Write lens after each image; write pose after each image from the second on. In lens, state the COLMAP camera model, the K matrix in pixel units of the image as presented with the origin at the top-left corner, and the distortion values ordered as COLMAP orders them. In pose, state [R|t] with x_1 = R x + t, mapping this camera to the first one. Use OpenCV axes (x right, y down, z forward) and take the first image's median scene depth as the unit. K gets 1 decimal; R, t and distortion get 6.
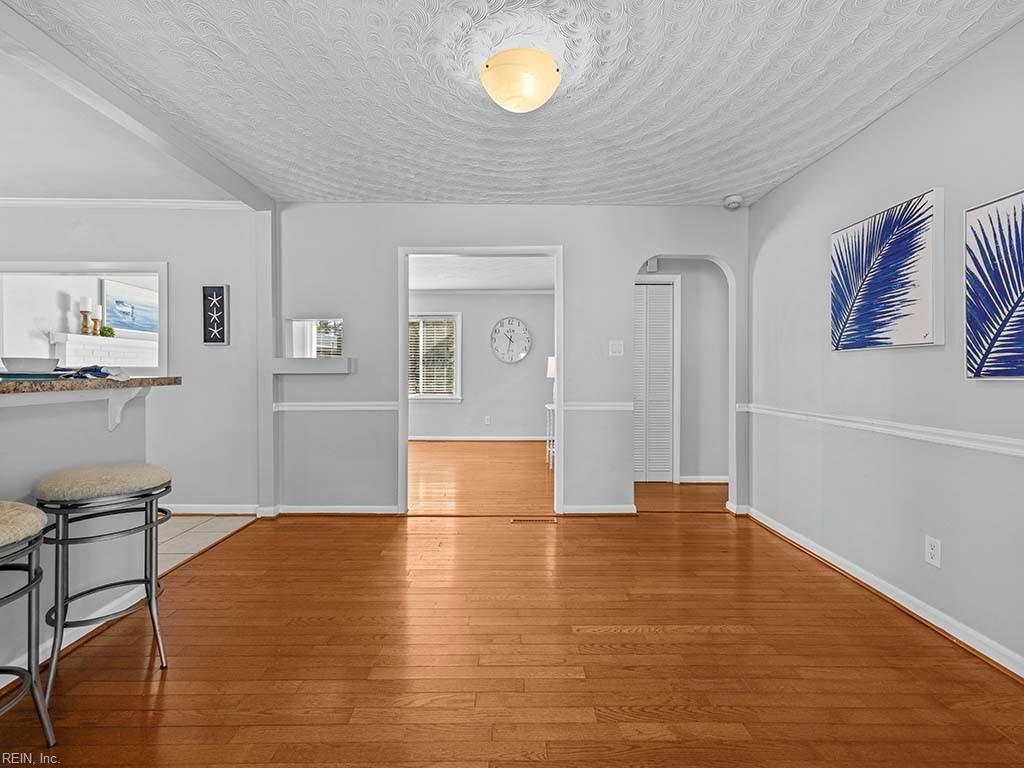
lens RADIAL K [[433.9, 0, 510.4], [0, 433.9, 373.3], [0, 0, 1]] dist [0.002327, 0.000311]
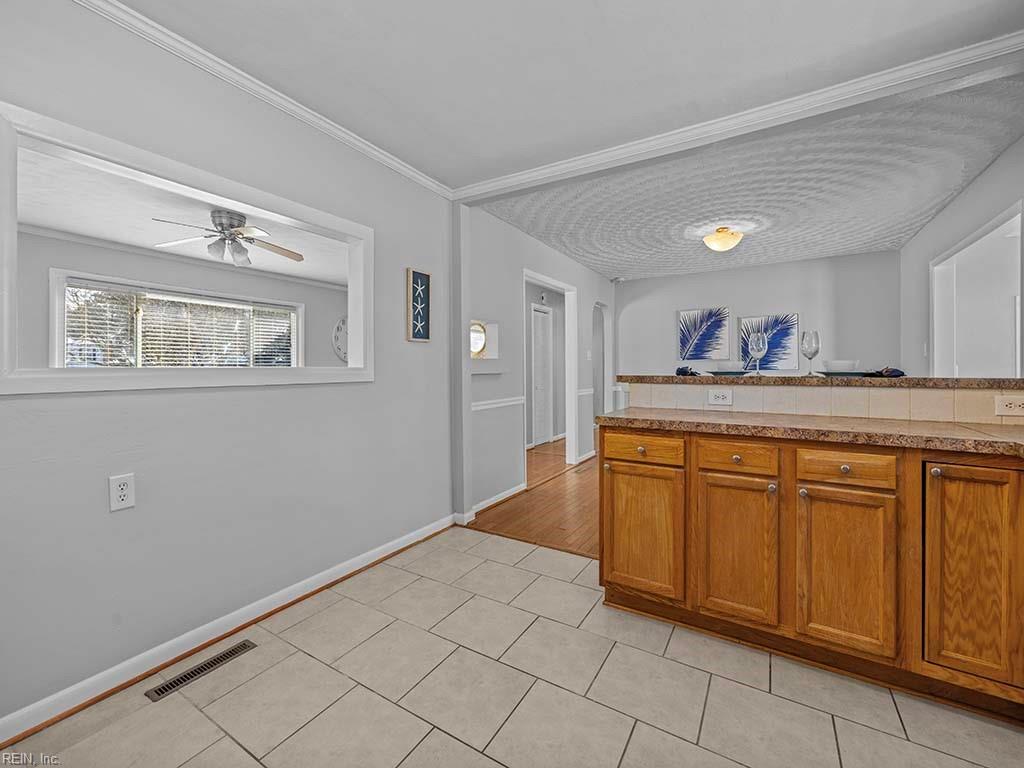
lens RADIAL K [[430.5, 0, 507.1], [0, 430.5, 370.0], [0, 0, 1]] dist [0.001415, 0.000539]
pose [[0.534847, -0.006061, 0.844927, -1.312206], [0.011628, 0.999932, -0.000188, -0.007334], [-0.844869, 0.009925, 0.534881, 0.404870]]
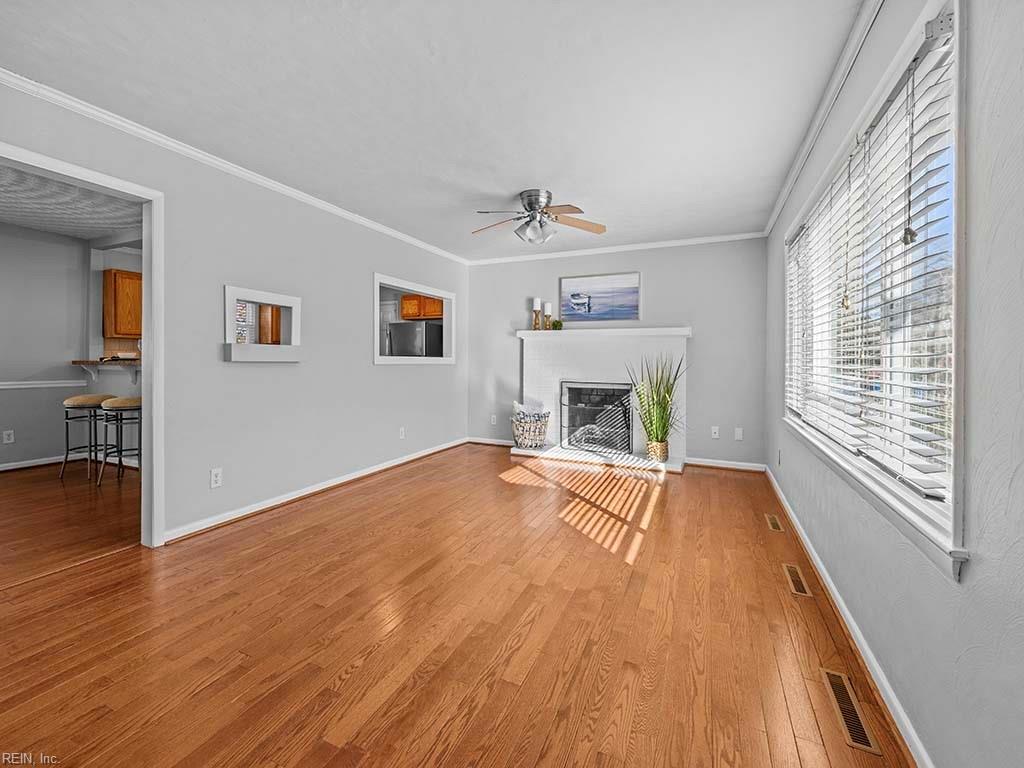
lens RADIAL K [[431.7, 0, 510.1], [0, 431.7, 360.6], [0, 0, 1]] dist [0.001525, -0.000263]
pose [[-0.425747, -0.002984, -0.904837, 0.170479], [-0.011906, 0.999926, 0.002305, -0.008853], [0.904764, 0.011754, -0.425751, 1.943194]]
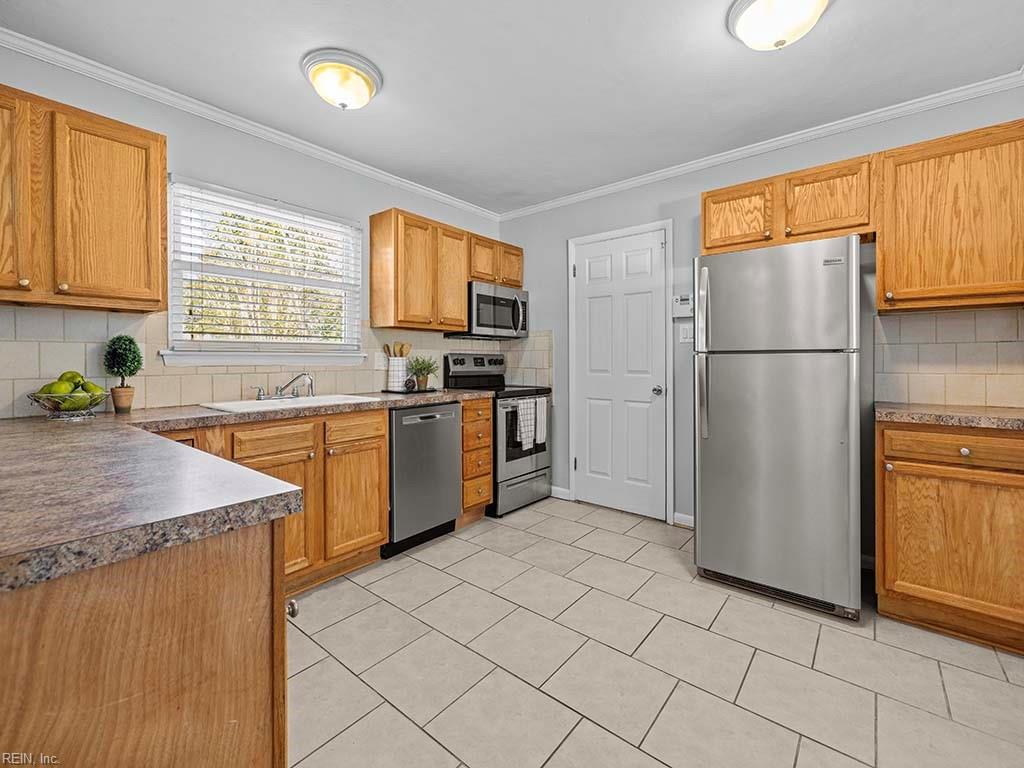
lens RADIAL K [[441.3, 0, 511.1], [0, 441.3, 359.0], [0, 0, 1]] dist [0.001664, 0.000367]
pose [[-0.644829, -0.000827, -0.764327, -0.634507], [-0.003686, 0.999991, 0.002028, -0.008409], [0.764318, 0.004125, -0.644826, 0.849993]]
